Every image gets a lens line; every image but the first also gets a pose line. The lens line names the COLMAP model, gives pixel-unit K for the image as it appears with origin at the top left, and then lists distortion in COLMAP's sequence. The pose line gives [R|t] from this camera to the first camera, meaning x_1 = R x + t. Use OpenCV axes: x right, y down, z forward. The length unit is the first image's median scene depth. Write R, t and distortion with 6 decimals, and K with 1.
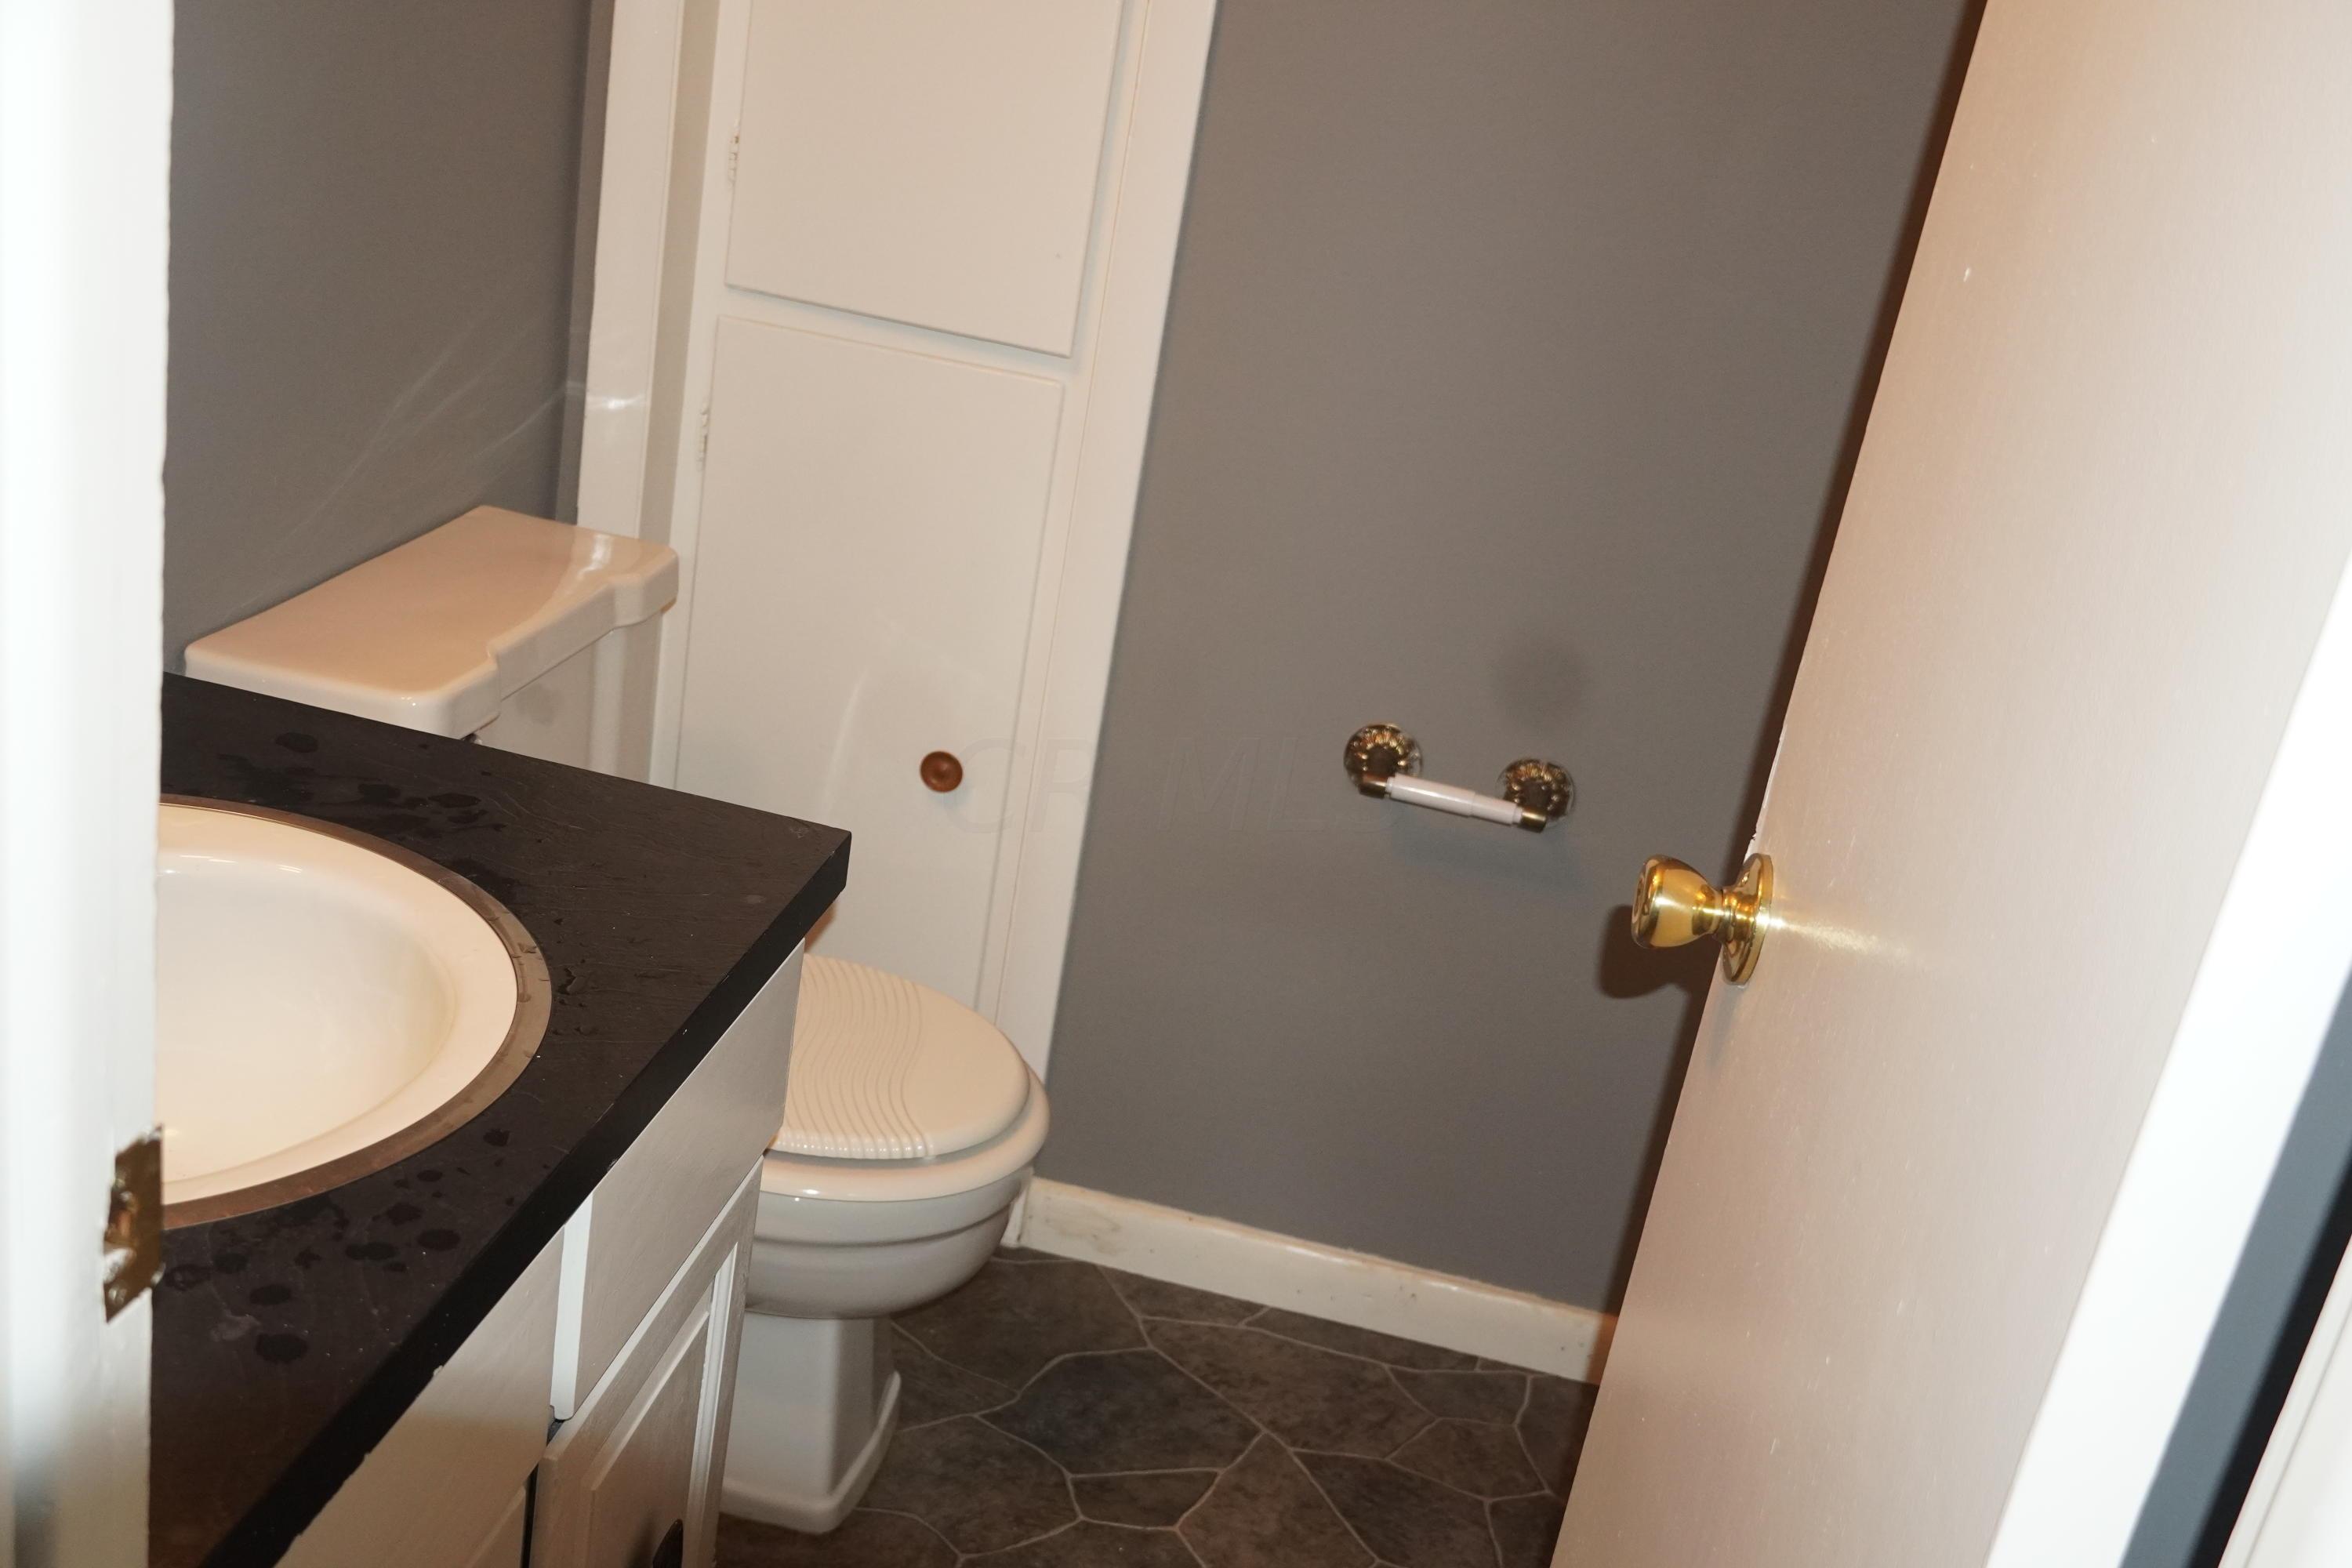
lens RADIAL K [[2352.9, 0, 1176.0], [0, 2352.9, 784.0], [0, 0, 1]] dist [-0.000859, -0.001180]
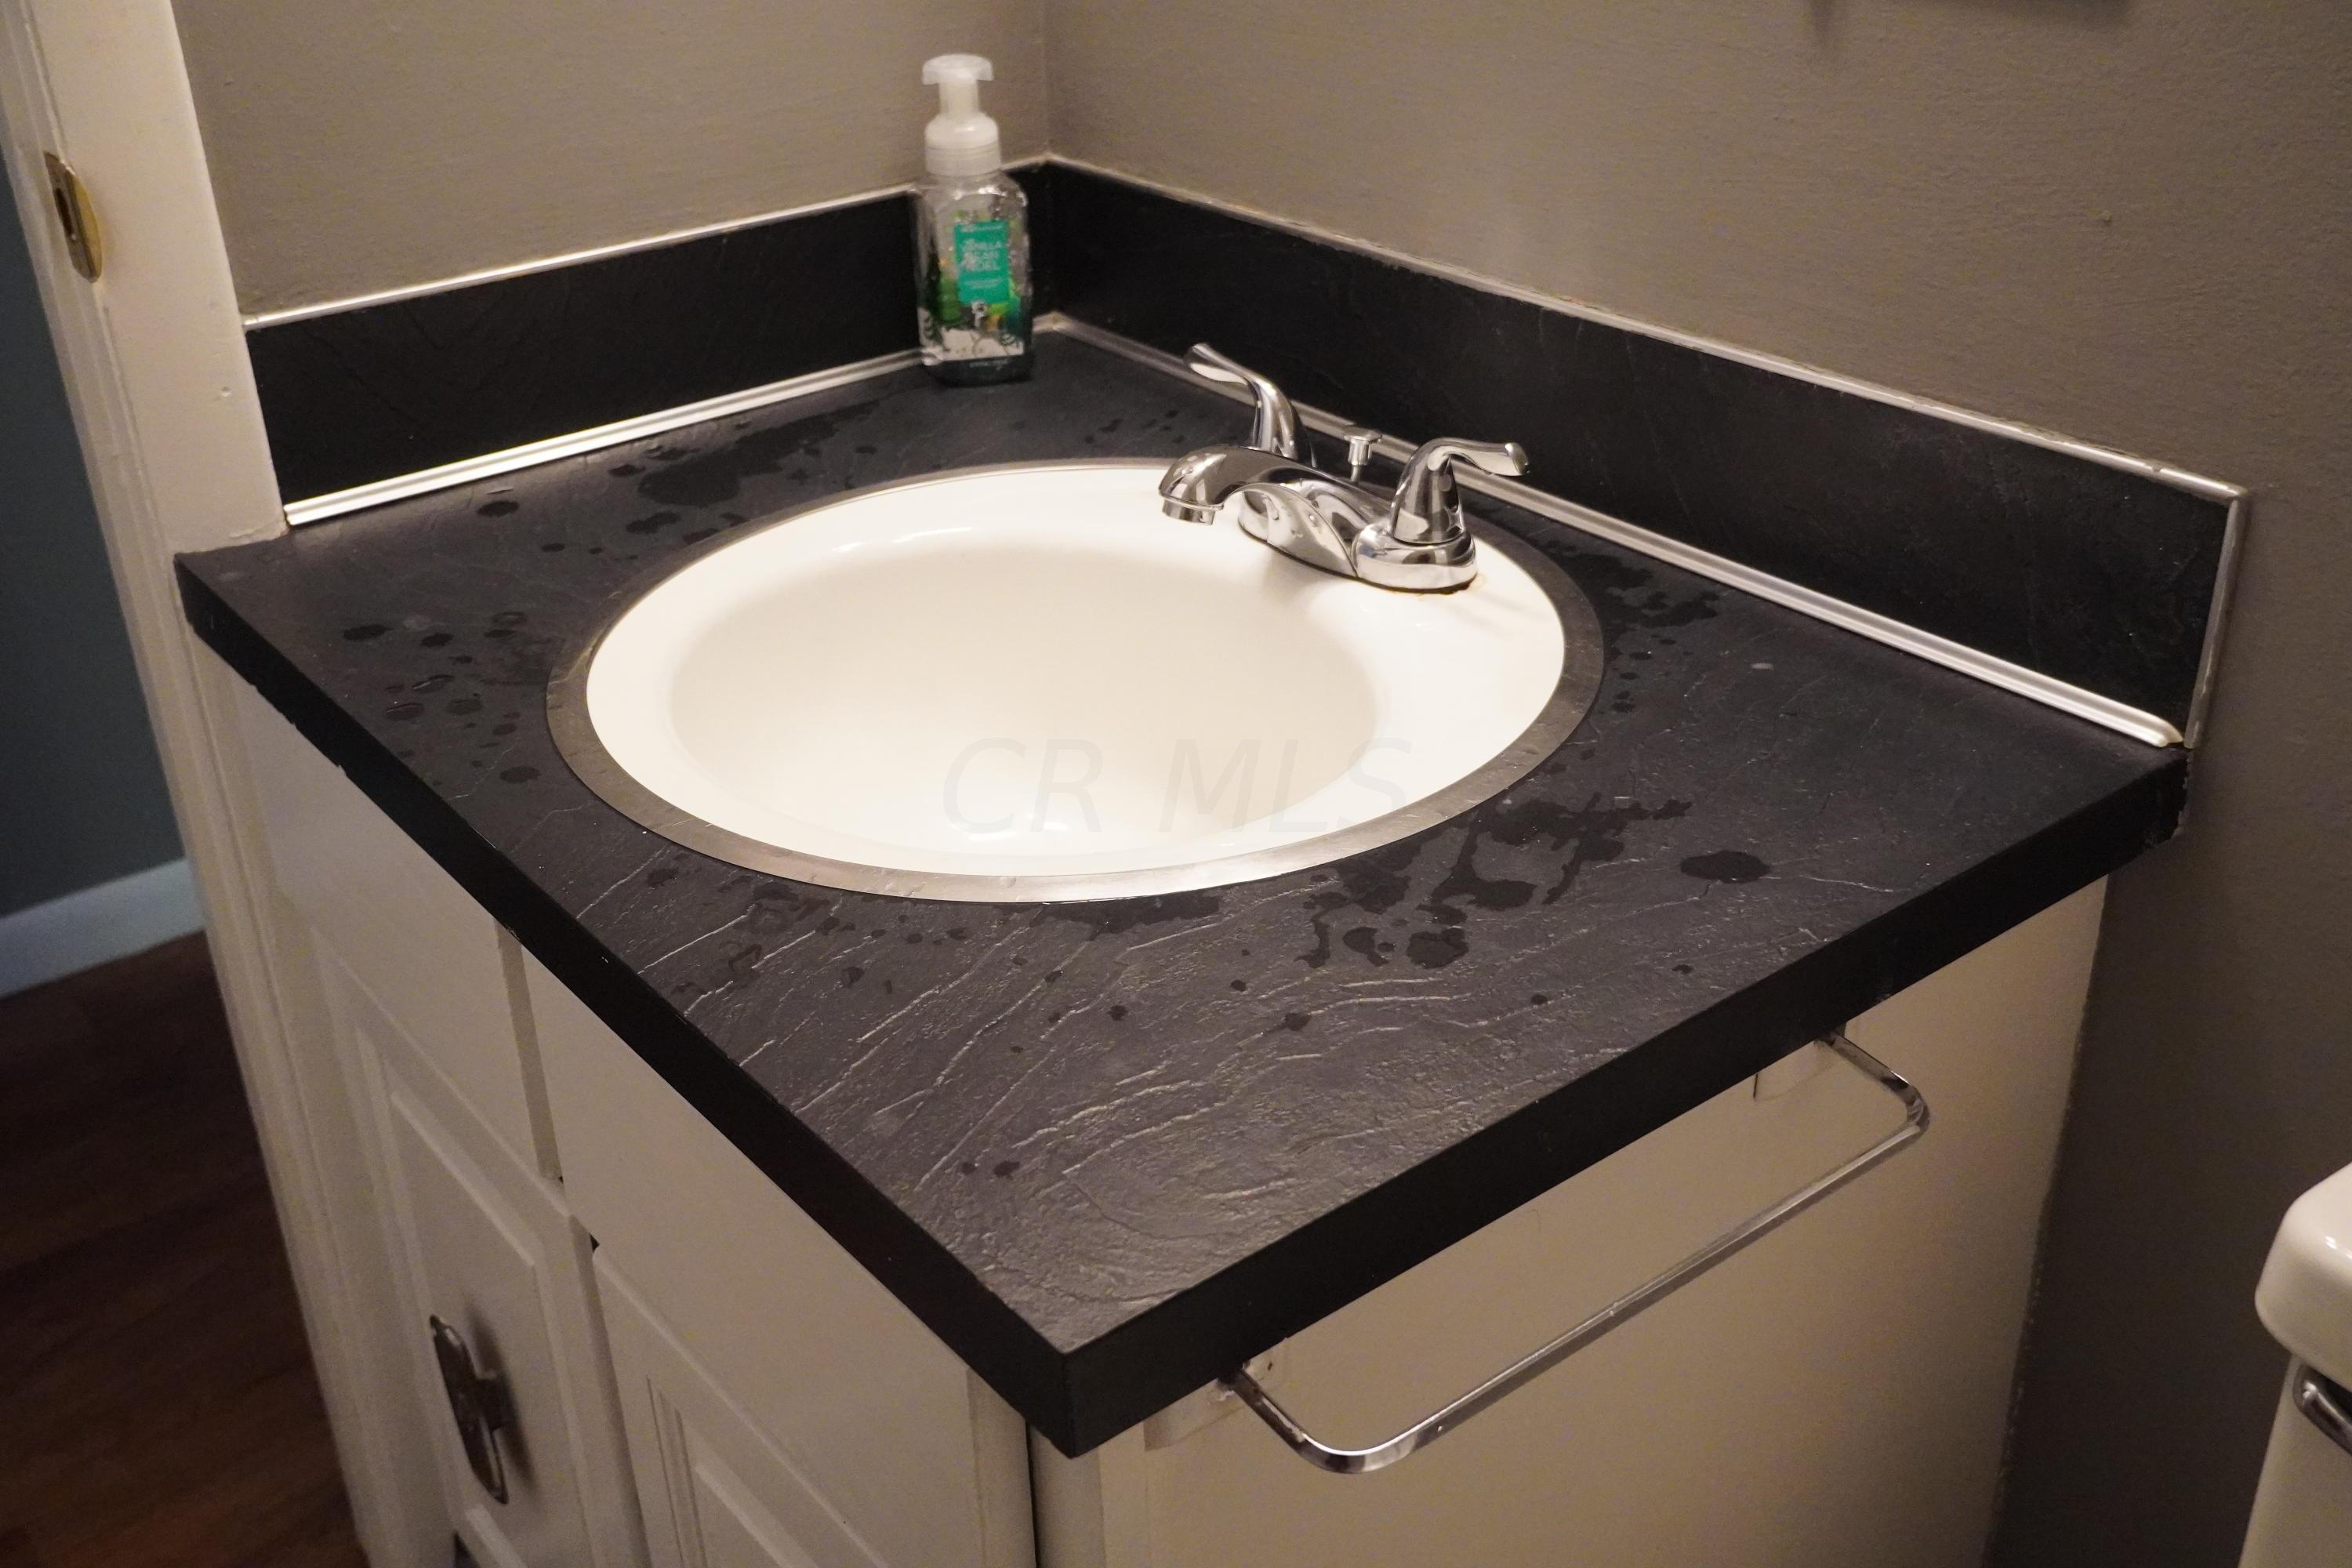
lens RADIAL K [[2352.9, 0, 1176.0], [0, 2352.9, 784.0], [0, 0, 1]] dist [-0.000859, -0.001180]
pose [[-0.659984, 0.211318, -0.720948, 0.143722], [-0.348919, 0.763637, 0.543245, -0.318567], [0.665339, 0.610085, -0.430255, 1.199805]]
